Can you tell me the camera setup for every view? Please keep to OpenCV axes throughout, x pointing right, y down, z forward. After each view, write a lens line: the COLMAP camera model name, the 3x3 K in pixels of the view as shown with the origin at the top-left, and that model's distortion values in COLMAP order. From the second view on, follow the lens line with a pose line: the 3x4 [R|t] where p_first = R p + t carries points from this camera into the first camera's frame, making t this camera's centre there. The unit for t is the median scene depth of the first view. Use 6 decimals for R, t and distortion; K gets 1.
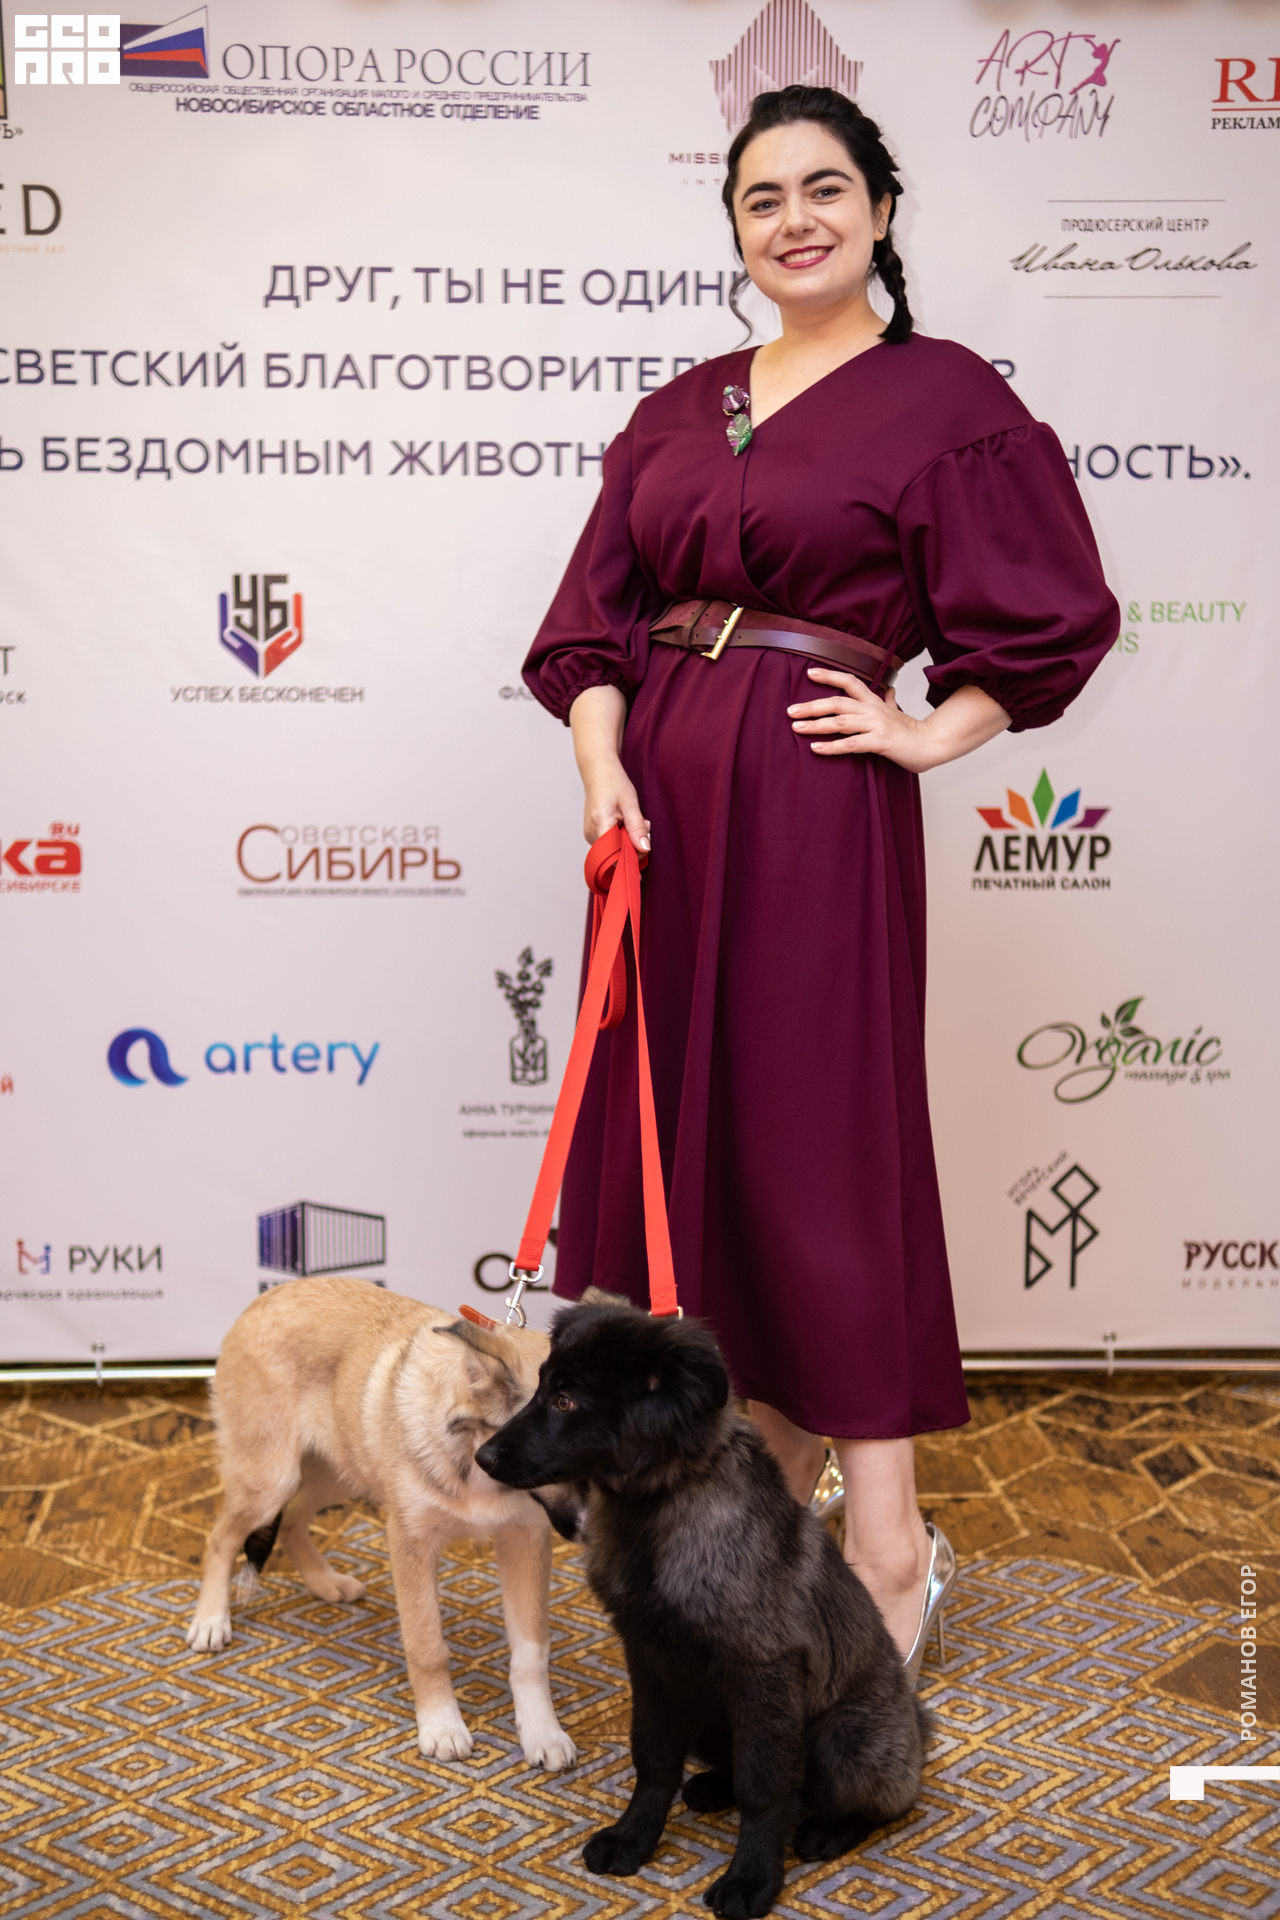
lens RADIAL K [[2678.7, 0, 624.6], [0, 2678.7, 972.5], [0, 0, 1]] dist [0.120654, 0.000000]
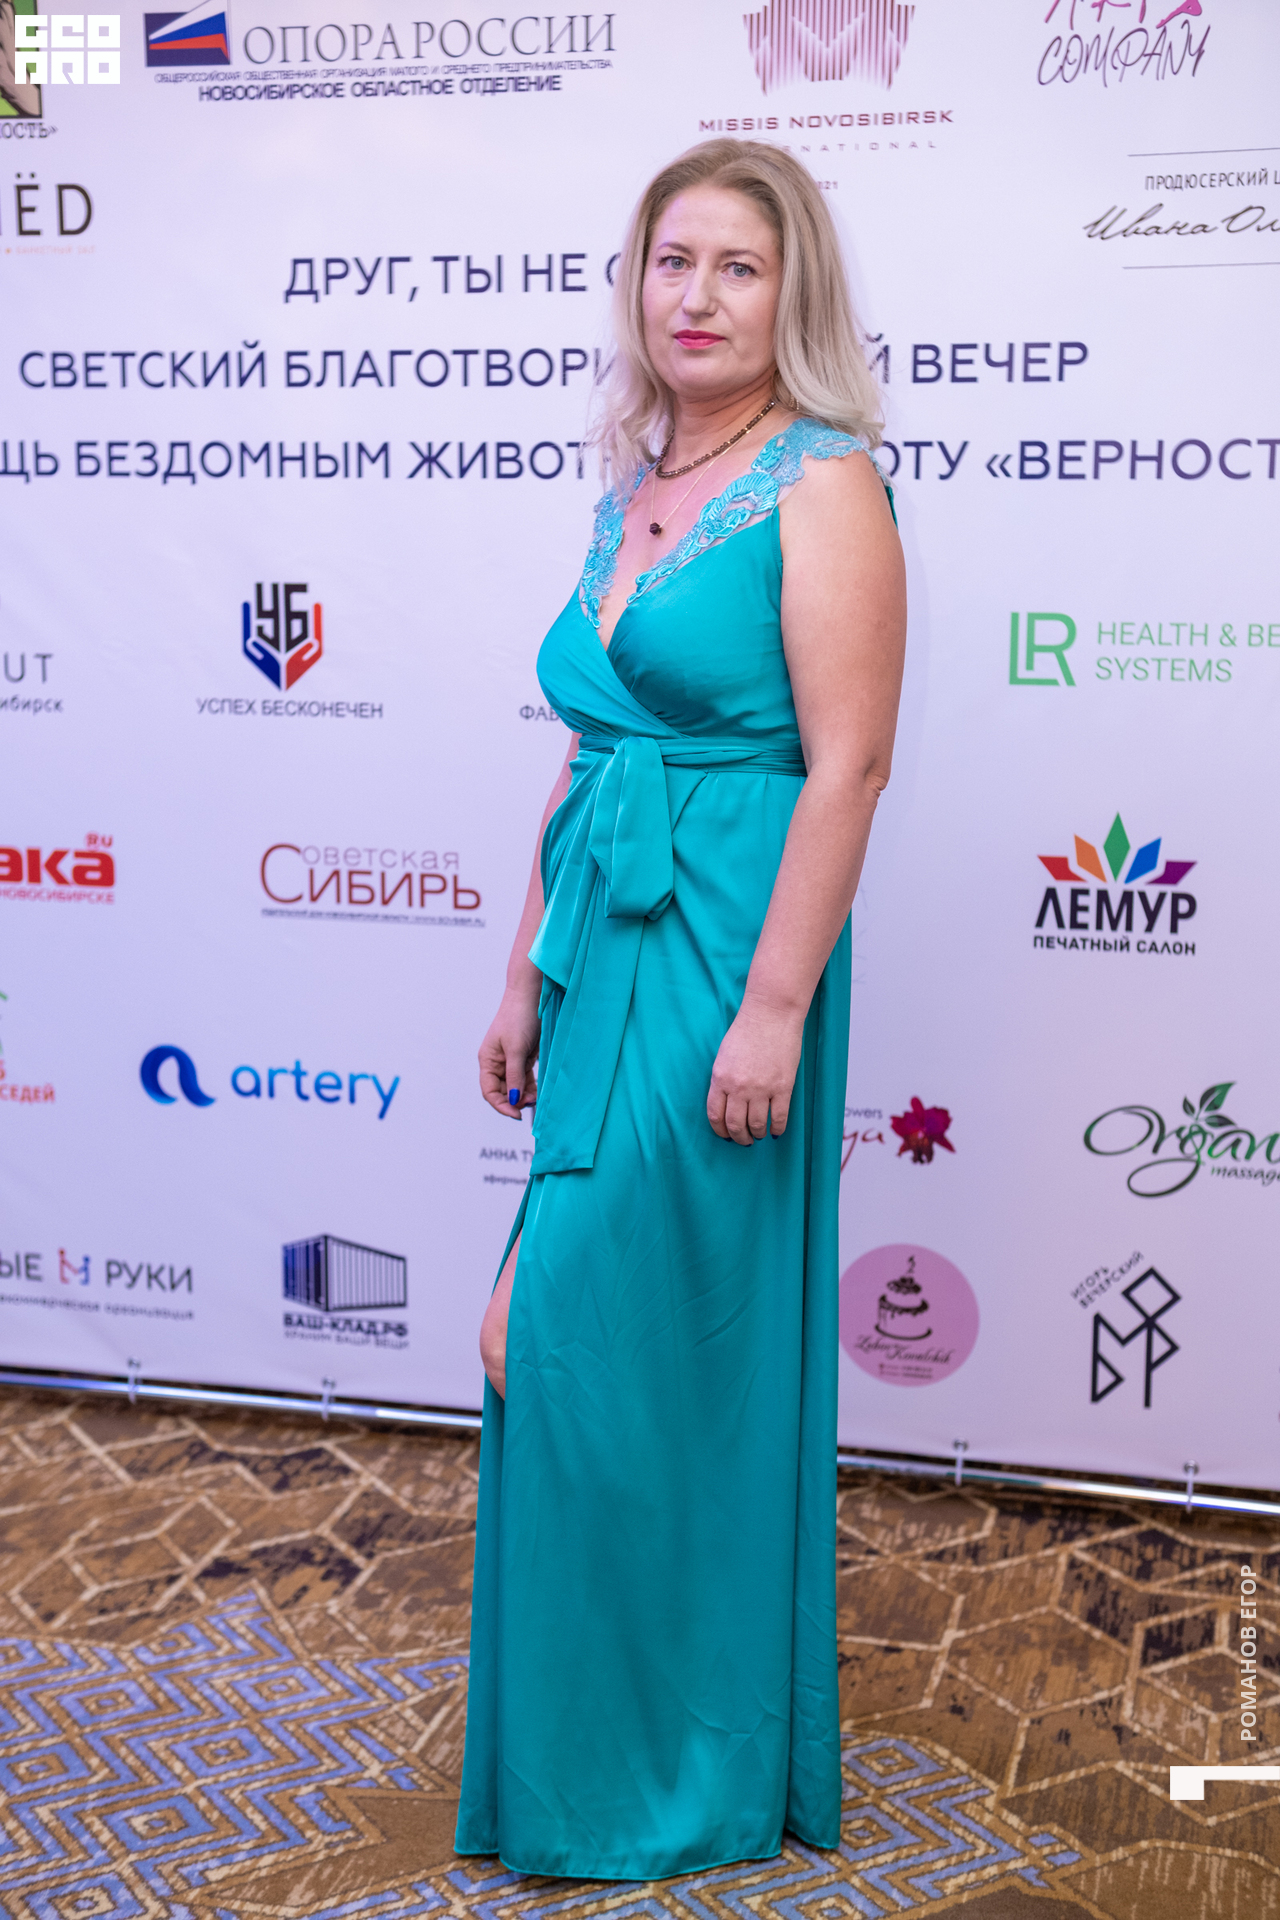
lens RADIAL K [[2678.7, 0, 630.1], [0, 2678.7, 957.7], [0, 0, 1]] dist [0.120654, 0.000000]
pose [[0.947383, 0.054214, -0.315479, 0.292667], [-0.044322, 0.998277, 0.038453, -0.057641], [0.317020, -0.022447, 0.948153, 0.130640]]
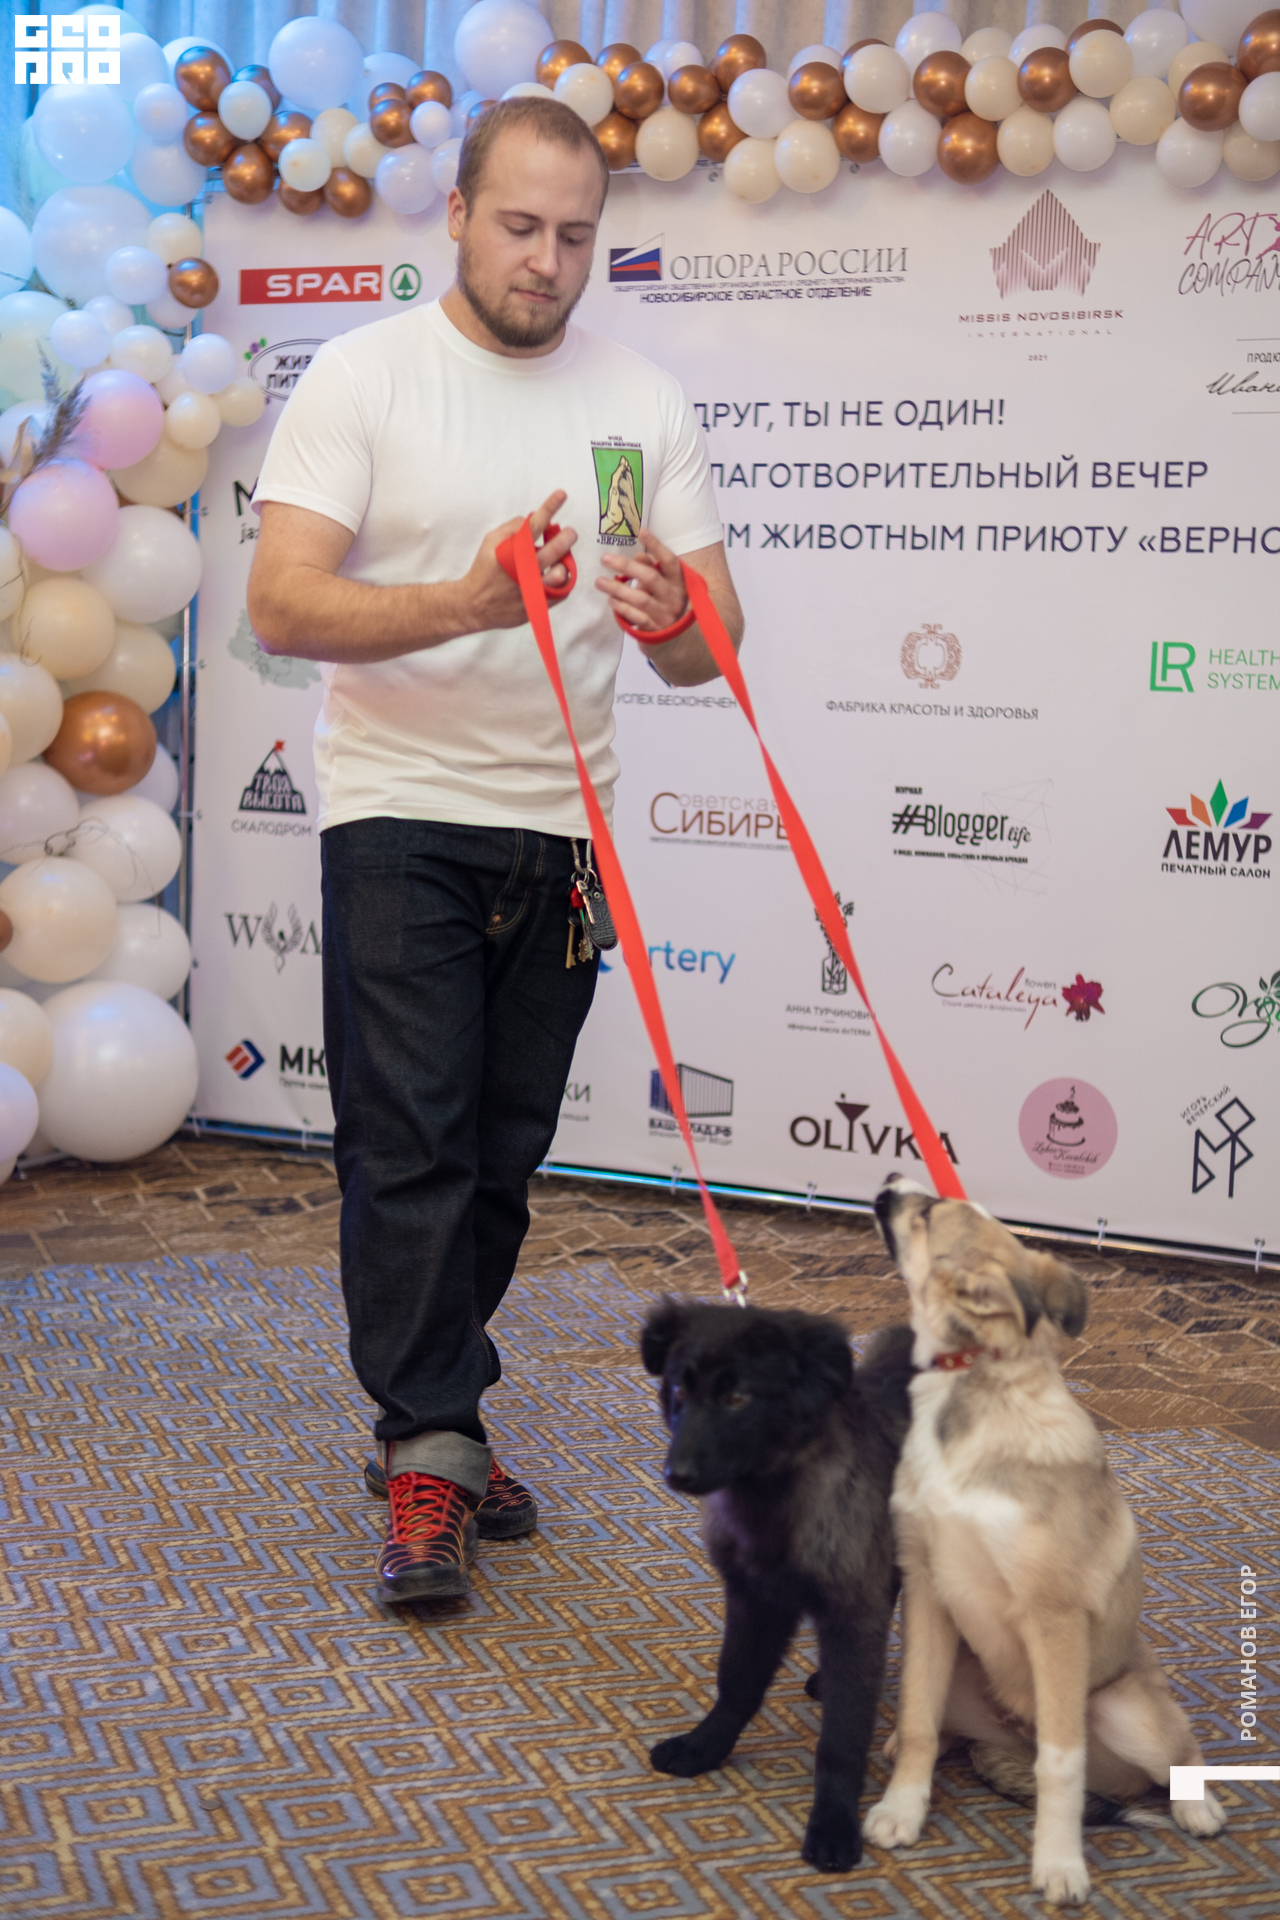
lens RADIAL K [[2678.7, 0, 674.1], [0, 2678.7, 938.2], [0, 0, 1]] dist [0.120654, 0.000000]
pose [[0.874770, 0.075398, -0.478636, 0.562619], [-0.097806, 0.994962, -0.022020, 0.053571], [0.474564, 0.066076, 0.877737, -0.240655]]
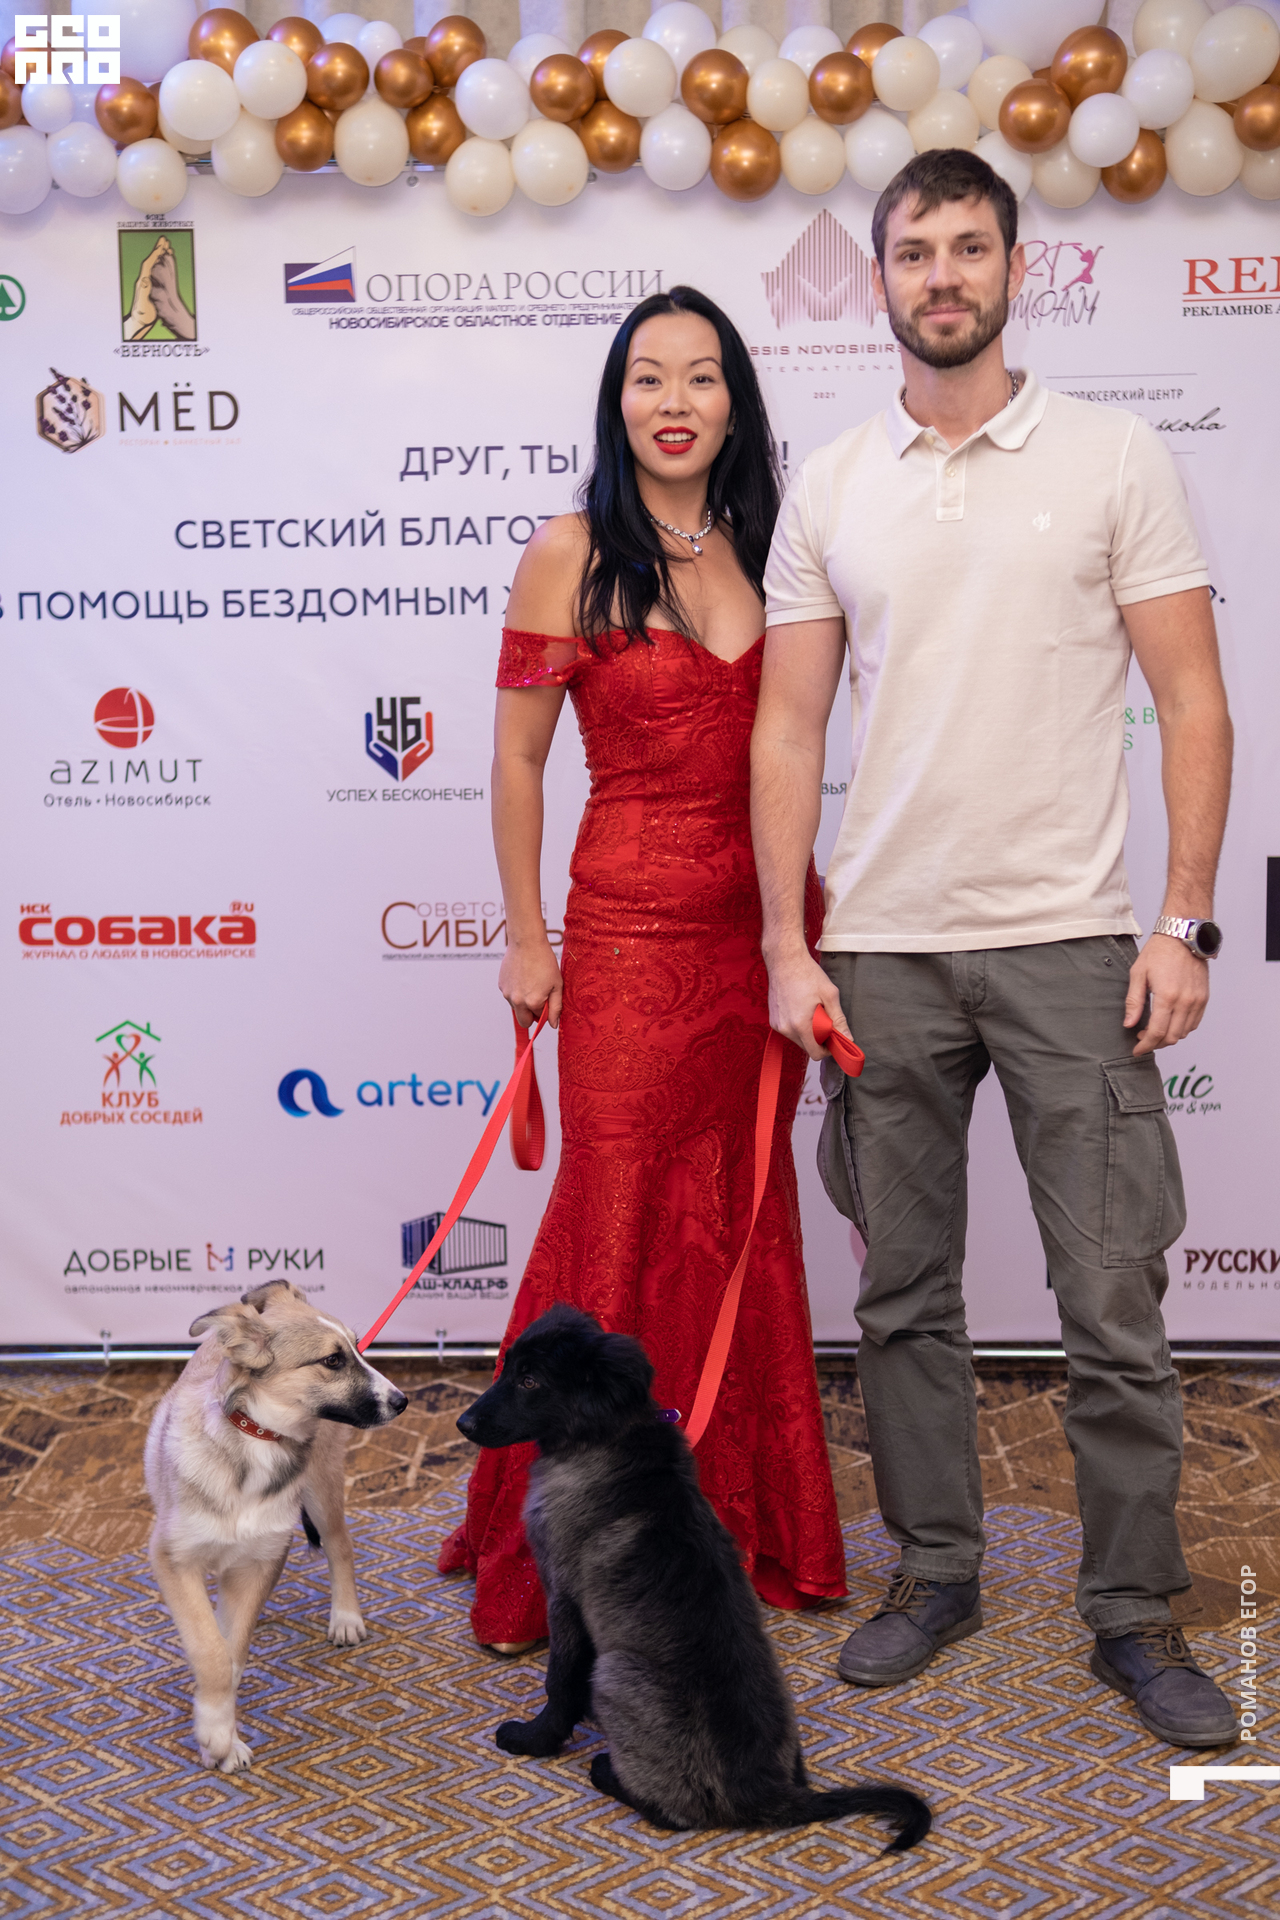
lens RADIAL K [[2678.7, 0, 645.8], [0, 2678.7, 954.0], [0, 0, 1]] dist [0.120654, 0.000000]
pose [[0.995708, -0.006439, -0.092321, 0.088717], [0.004637, 0.999795, -0.019718, -0.006793], [0.092429, 0.019206, 0.995534, -0.201684]]
